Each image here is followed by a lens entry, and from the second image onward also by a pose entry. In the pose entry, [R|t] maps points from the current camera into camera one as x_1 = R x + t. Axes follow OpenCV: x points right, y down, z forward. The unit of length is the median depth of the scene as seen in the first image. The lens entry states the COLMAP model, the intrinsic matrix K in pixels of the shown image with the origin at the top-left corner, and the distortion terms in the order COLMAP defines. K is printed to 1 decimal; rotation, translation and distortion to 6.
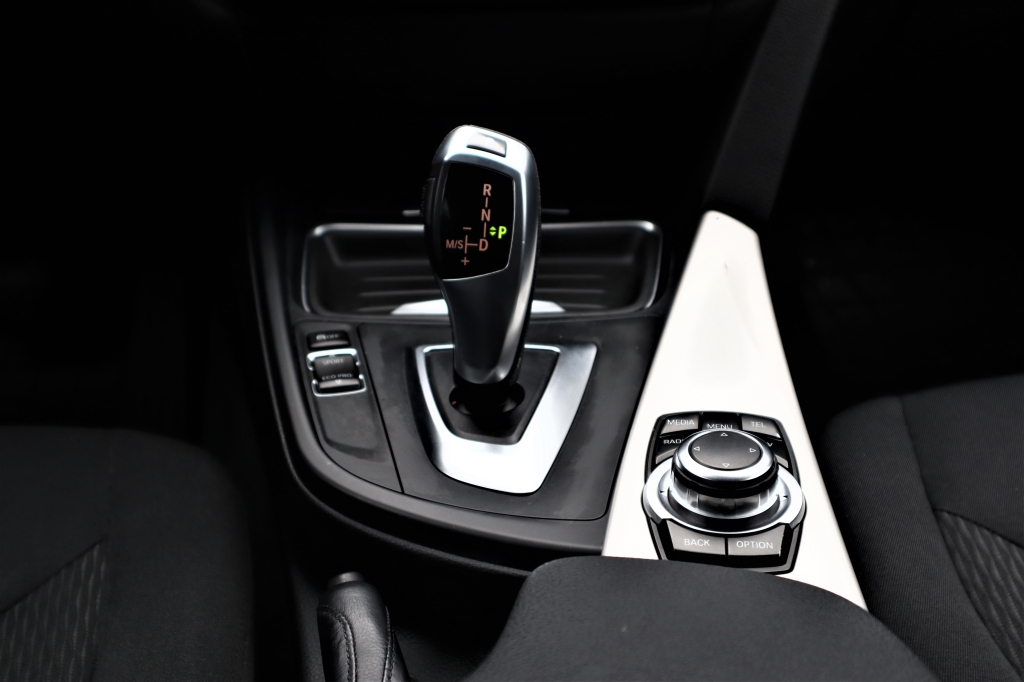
lens RADIAL K [[1413.8, 0, 512.0], [0, 1413.8, 341.0], [0, 0, 1]] dist [0.047994, 0.041471]
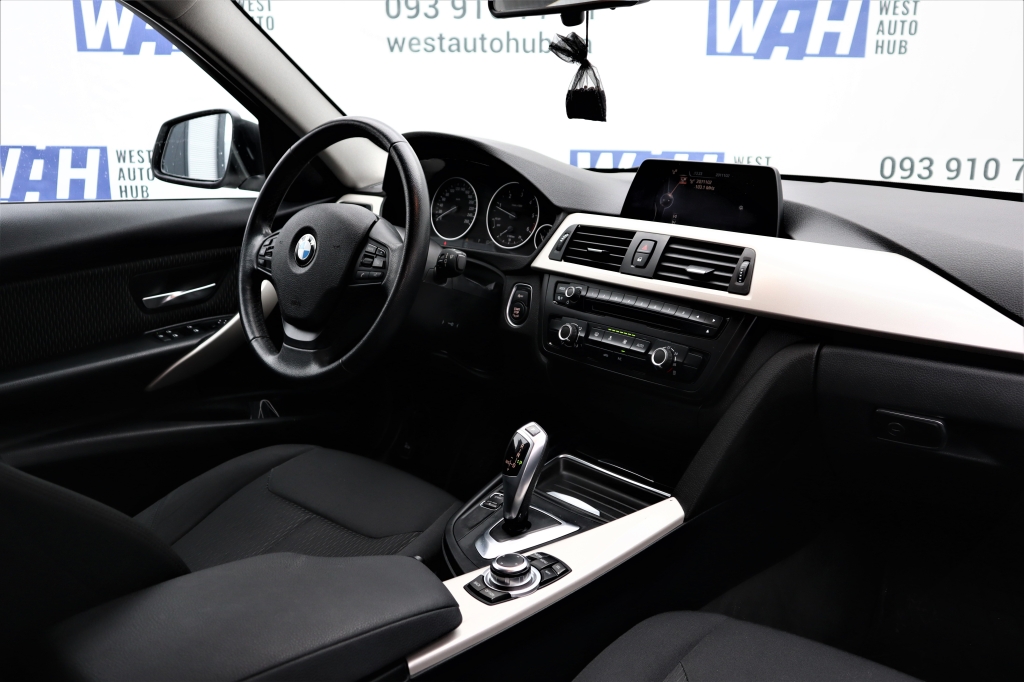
lens RADIAL K [[904.6, 0, 513.2], [0, 904.6, 329.0], [0, 0, 1]] dist [-0.008361, -0.003479]
pose [[0.689267, 0.196836, -0.697256, 1.093805], [-0.339507, 0.937932, -0.070838, -0.184565], [0.640036, 0.285550, 0.713313, -0.275760]]
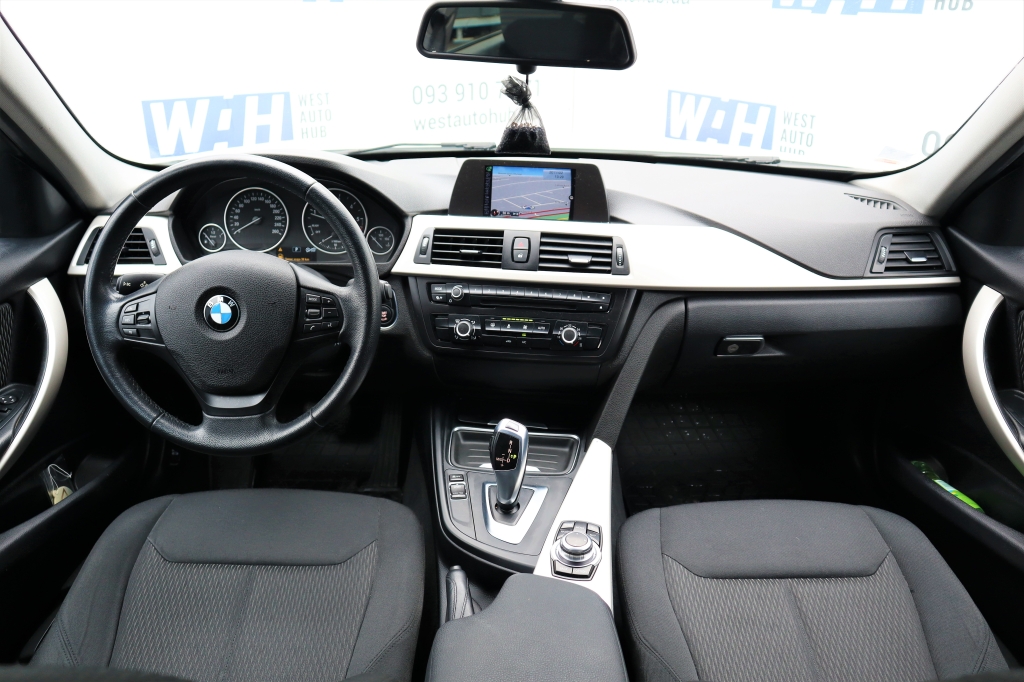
lens RADIAL K [[788.0, 0, 512.0], [0, 788.0, 341.0], [0, 0, 1]] dist [-0.063699, 0.008062]
pose [[0.995288, 0.070124, -0.066966, 0.082594], [-0.073088, 0.996403, -0.042896, -0.249998], [0.063717, 0.047588, 0.996833, -0.702476]]
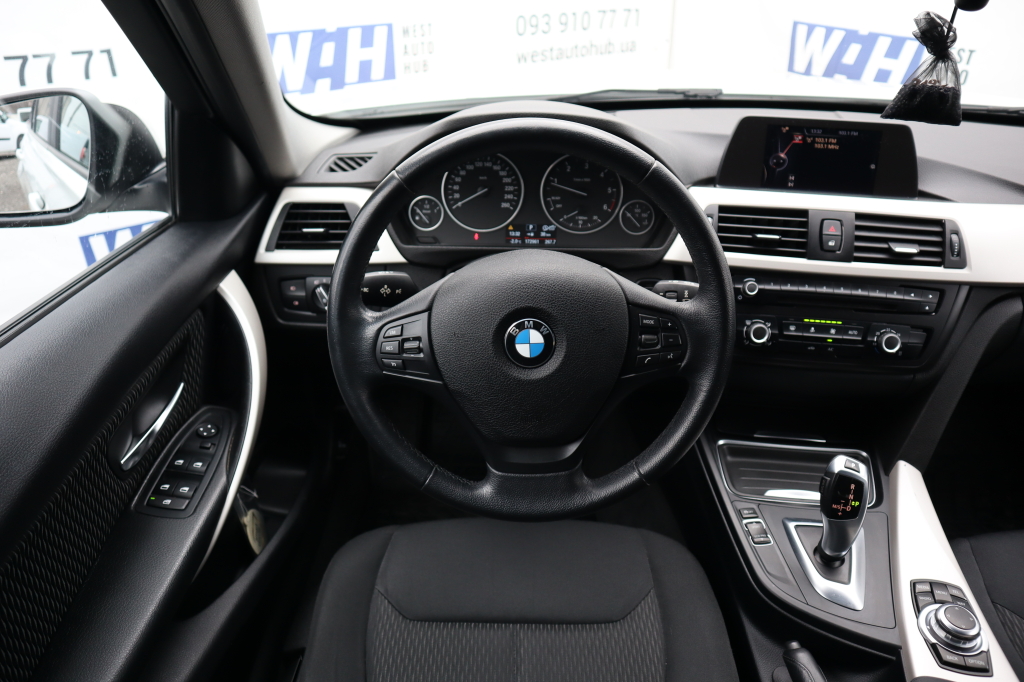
lens RADIAL K [[731.1, 0, 512.0], [0, 731.1, 341.0], [0, 0, 1]] dist [-0.125790, 0.104144]
pose [[0.994401, 0.076608, -0.072790, -0.532381], [-0.071270, 0.994760, 0.073297, -0.404404], [0.078024, -0.067699, 0.994650, -0.263350]]
